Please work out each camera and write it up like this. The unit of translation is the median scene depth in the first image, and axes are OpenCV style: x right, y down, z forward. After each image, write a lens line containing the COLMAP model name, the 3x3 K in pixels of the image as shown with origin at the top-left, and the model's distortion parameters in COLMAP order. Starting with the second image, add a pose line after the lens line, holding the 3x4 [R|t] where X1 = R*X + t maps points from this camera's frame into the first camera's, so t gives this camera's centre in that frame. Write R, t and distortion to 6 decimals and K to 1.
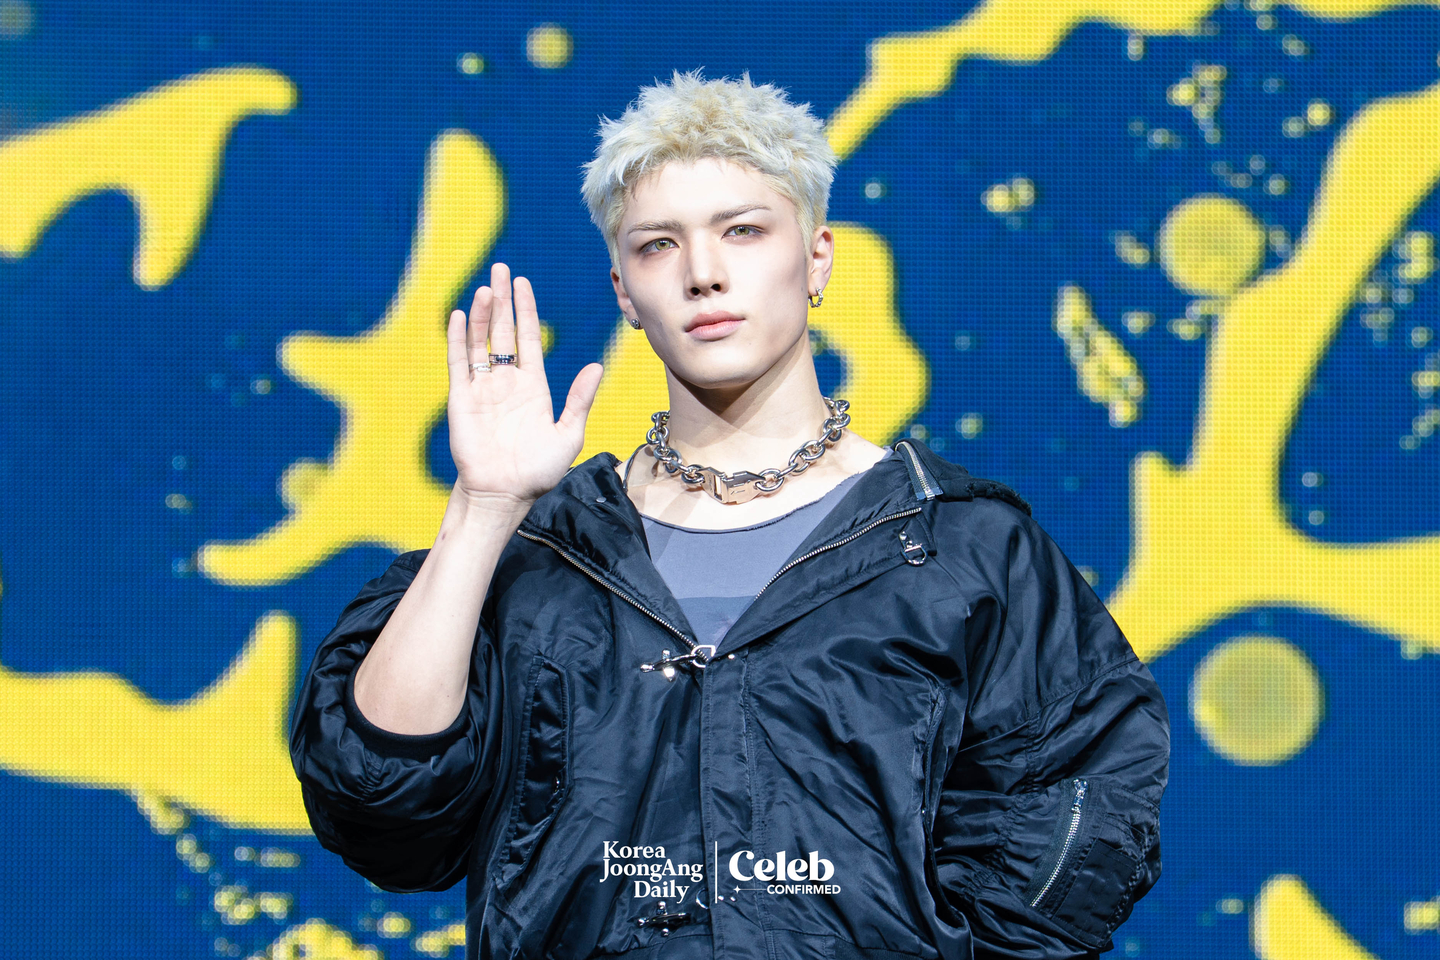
lens RADIAL K [[8311.9, 0, 721.7], [0, 8311.9, 594.5], [0, 0, 1]] dist [0.513346, 2.606652]
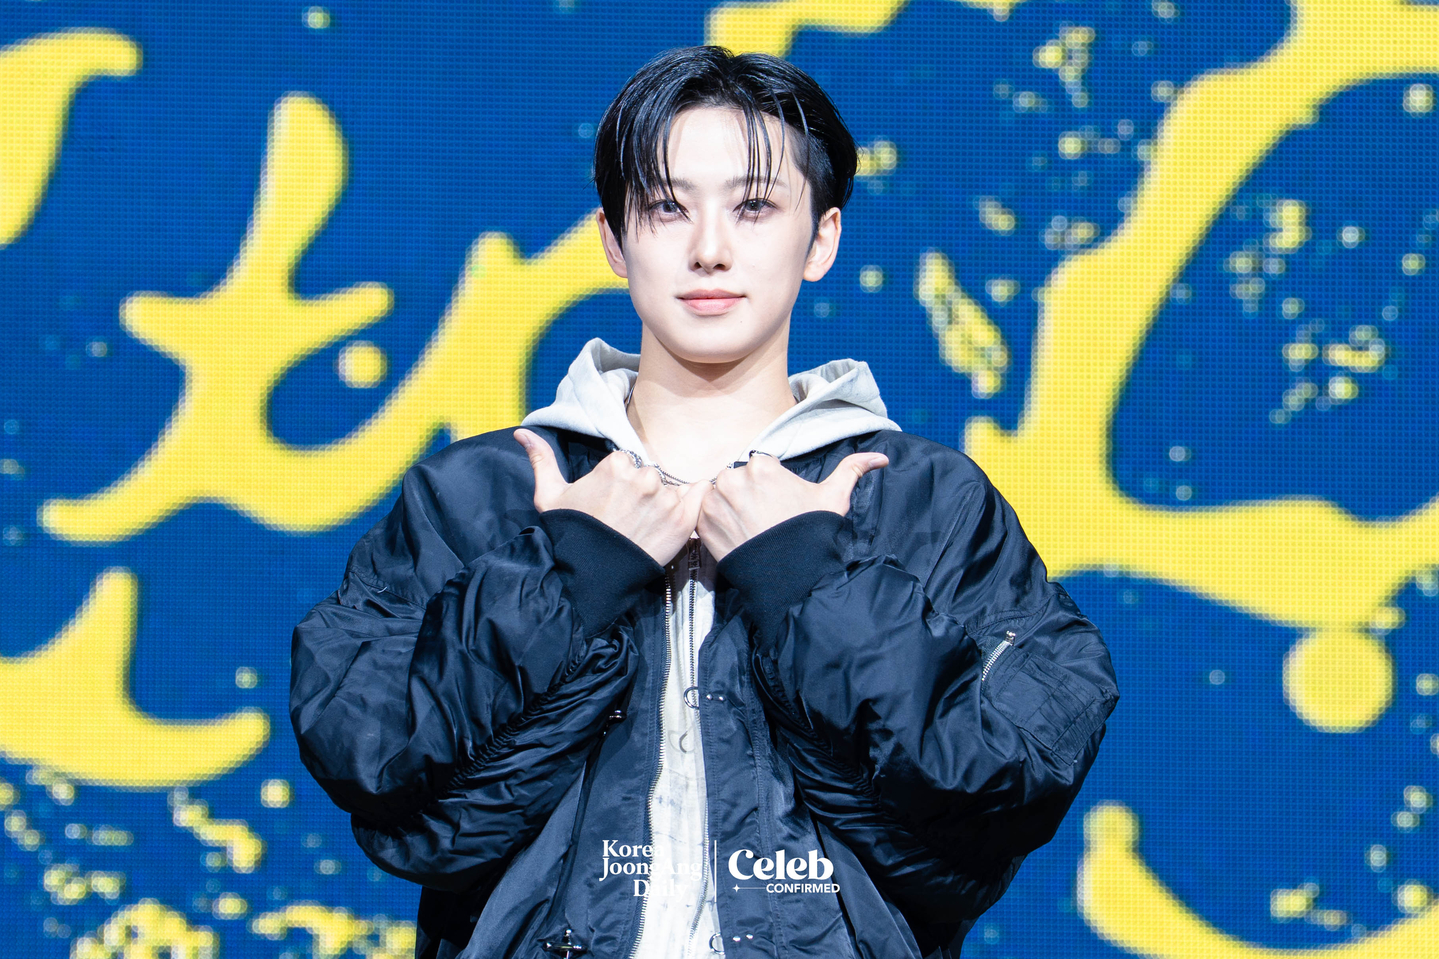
lens RADIAL K [[8461.6, 0, 717.1], [0, 8461.6, 517.2], [0, 0, 1]] dist [0.295628, 19.740438]
pose [[0.999824, 0.007901, 0.017030, 0.000124], [-0.007809, 0.999955, -0.005439, -0.000598], [-0.017073, 0.005305, 0.999840, 0.013025]]
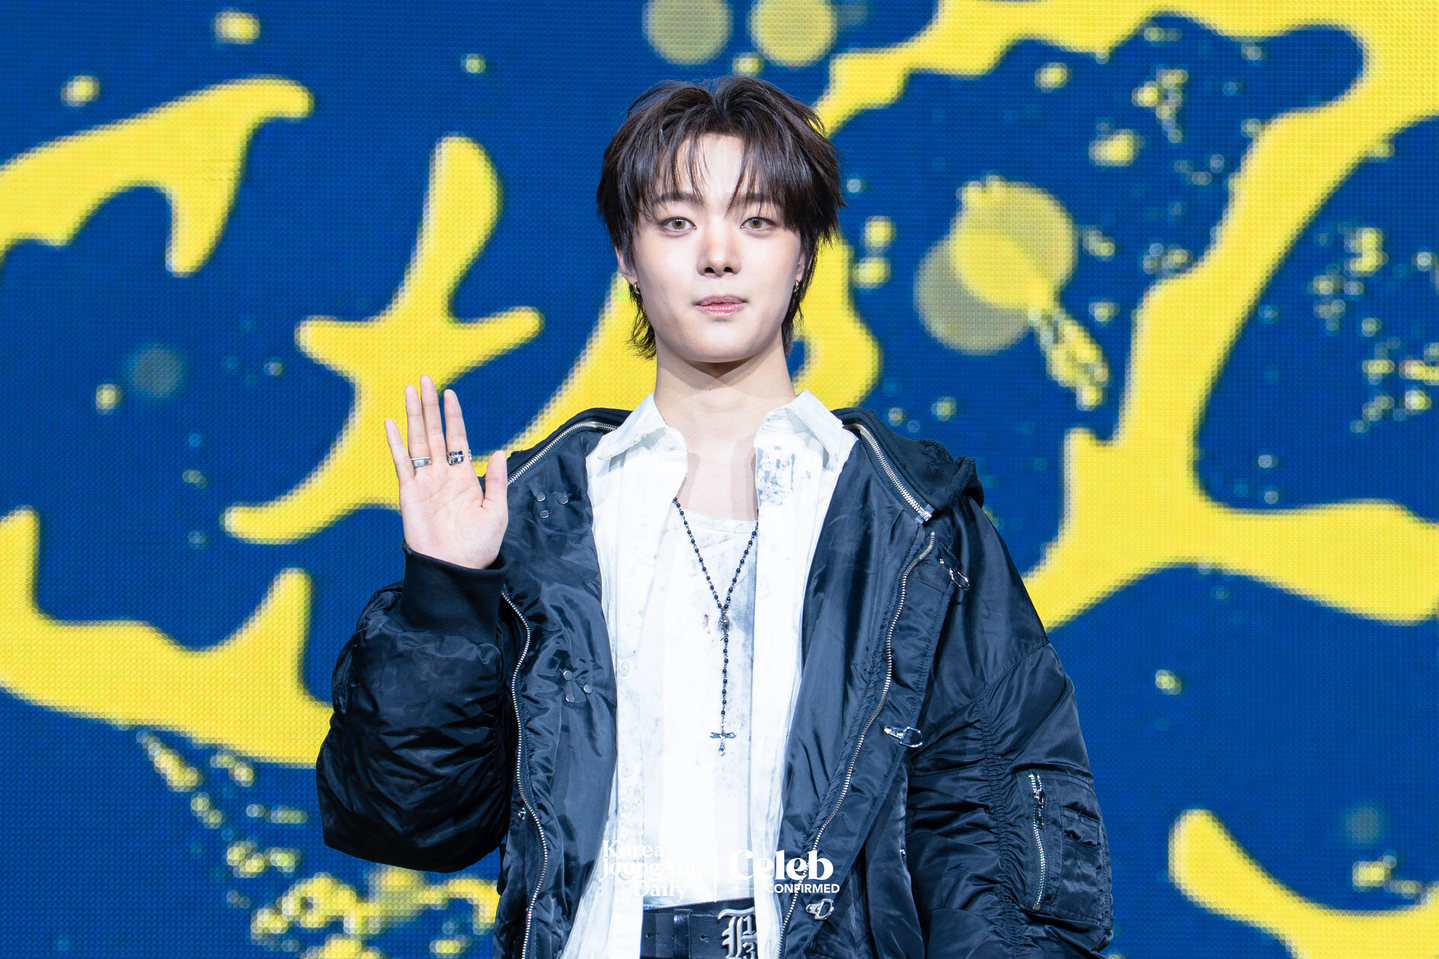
lens RADIAL K [[8280.3, 0, 771.2], [0, 8280.3, 545.8], [0, 0, 1]] dist [0.861896, -7.034019]
pose [[0.999974, 0.004747, 0.005460, 0.002137], [-0.004723, 0.999979, -0.004326, 0.001804], [-0.005481, 0.004300, 0.999976, -0.053998]]
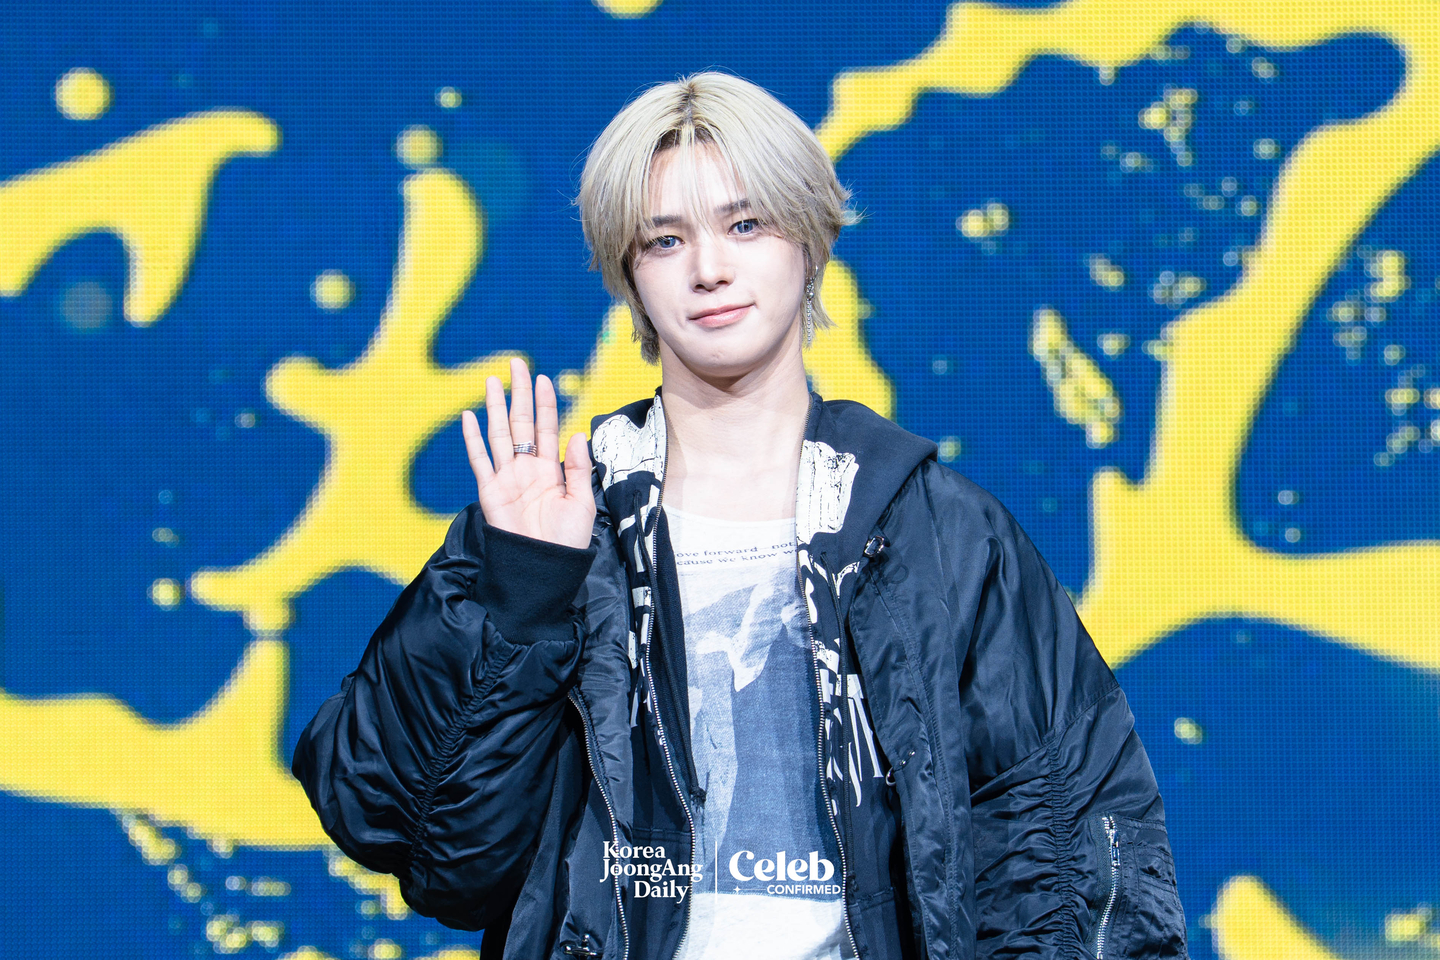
lens RADIAL K [[8311.9, 0, 721.7], [0, 8311.9, 594.5], [0, 0, 1]] dist [0.513346, 2.606652]
pose [[0.999898, -0.014256, 0.001164, 0.000906], [0.014260, 0.999894, -0.003008, 0.000025], [-0.001121, 0.003024, 0.999995, -0.009307]]
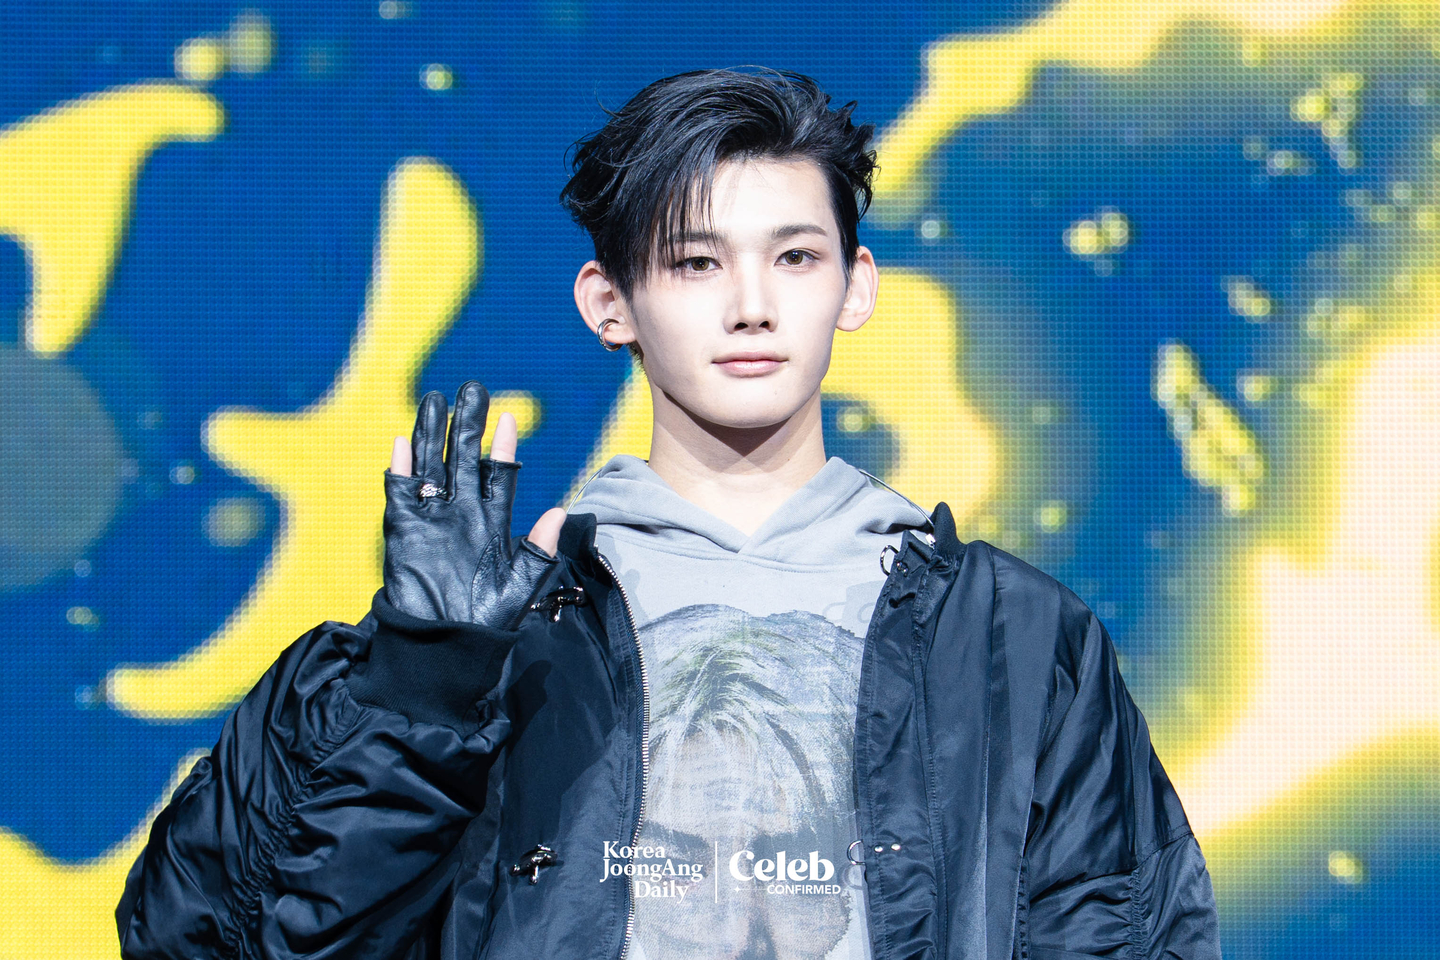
lens RADIAL K [[8284.9, 0, 759.9], [0, 8284.9, 733.1], [0, 0, 1]] dist [0.236432, 7.153723]
pose [[0.999972, -0.007106, 0.002465, -0.000904], [0.007093, 0.999962, 0.005042, -0.003350], [-0.002501, -0.005025, 0.999984, 0.187413]]
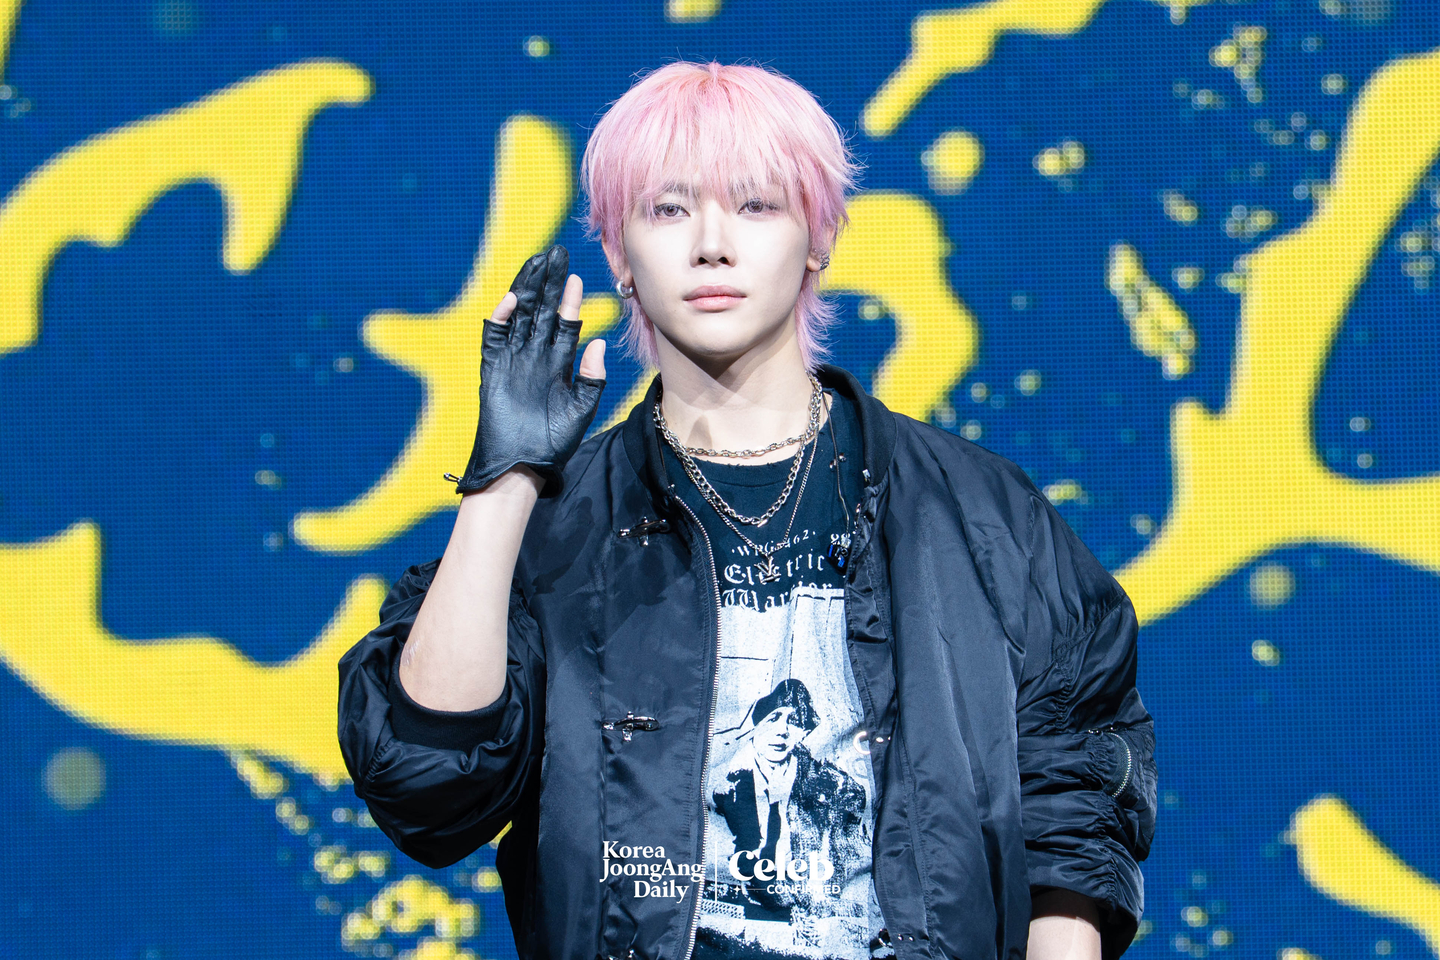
lens RADIAL K [[8316.8, 0, 812.3], [0, 8316.8, 688.2], [0, 0, 1]] dist [0.584457, -0.097082]
pose [[0.999563, -0.029546, 0.000184, 0.001583], [0.029540, 0.999448, 0.015179, 0.001261], [-0.000632, -0.015167, 0.999885, -0.038569]]
